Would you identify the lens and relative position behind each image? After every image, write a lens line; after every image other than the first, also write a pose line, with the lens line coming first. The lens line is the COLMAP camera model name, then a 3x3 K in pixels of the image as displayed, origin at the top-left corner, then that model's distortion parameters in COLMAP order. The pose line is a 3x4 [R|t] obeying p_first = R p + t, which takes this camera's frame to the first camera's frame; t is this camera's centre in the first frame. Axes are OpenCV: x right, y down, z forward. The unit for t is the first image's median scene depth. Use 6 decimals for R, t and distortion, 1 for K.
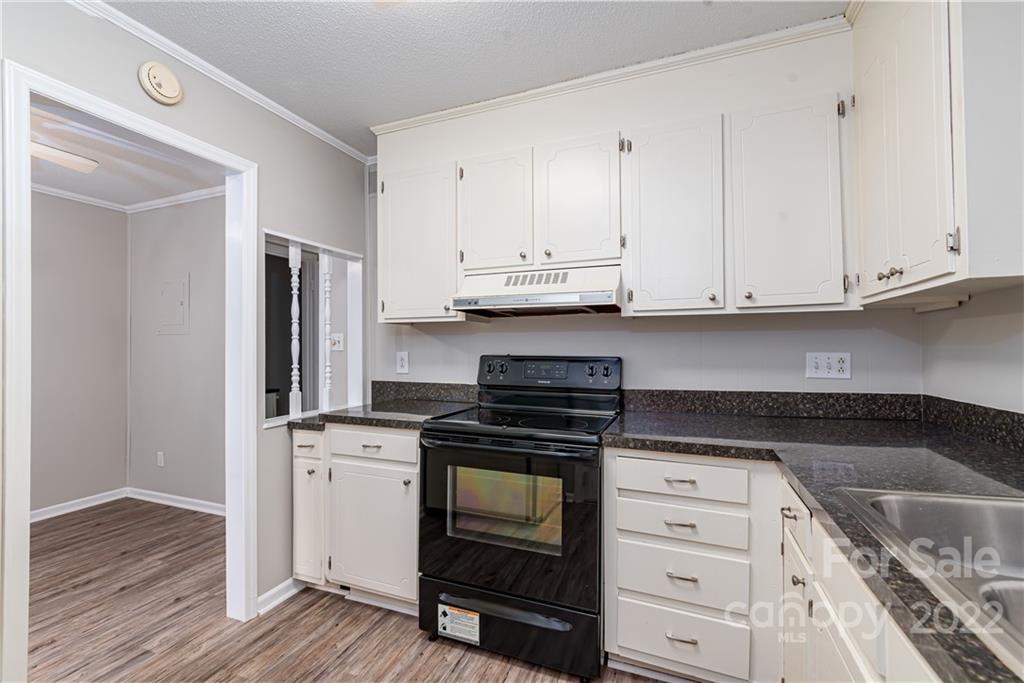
lens RADIAL K [[441.1, 0, 511.8], [0, 441.1, 344.6], [0, 0, 1]] dist [-0.003105, -0.000320]
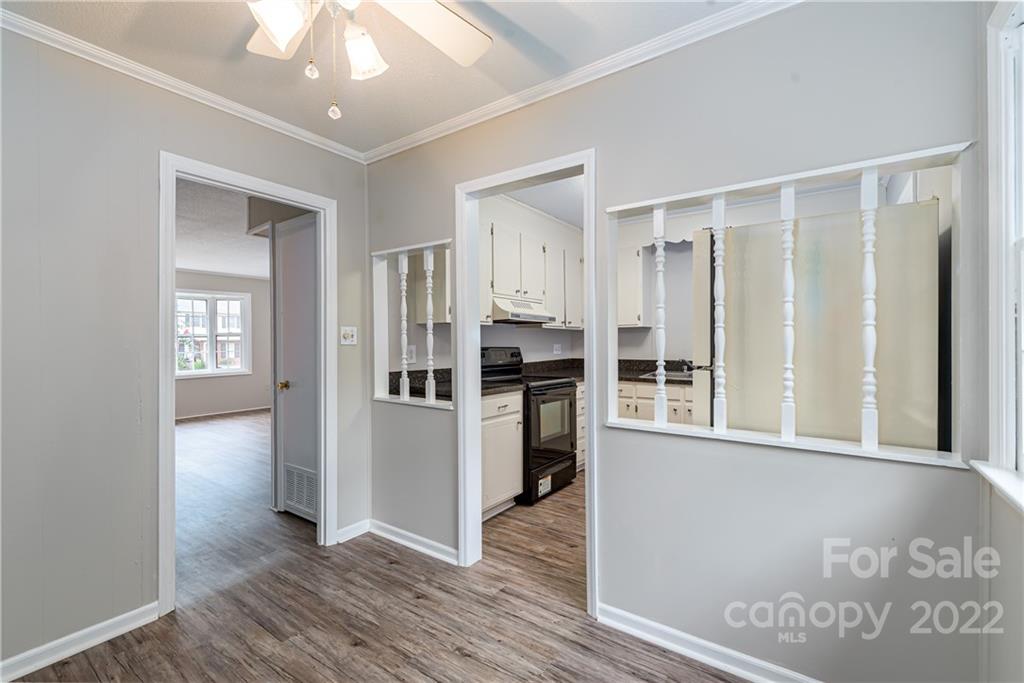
lens RADIAL K [[441.1, 0, 514.8], [0, 441.1, 342.9], [0, 0, 1]] dist [-0.003105, -0.000320]
pose [[0.230650, 0.000603, 0.973037, -1.862894], [-0.006589, 0.999978, 0.000942, 0.010127], [-0.973014, -0.006628, 0.230649, 0.635213]]
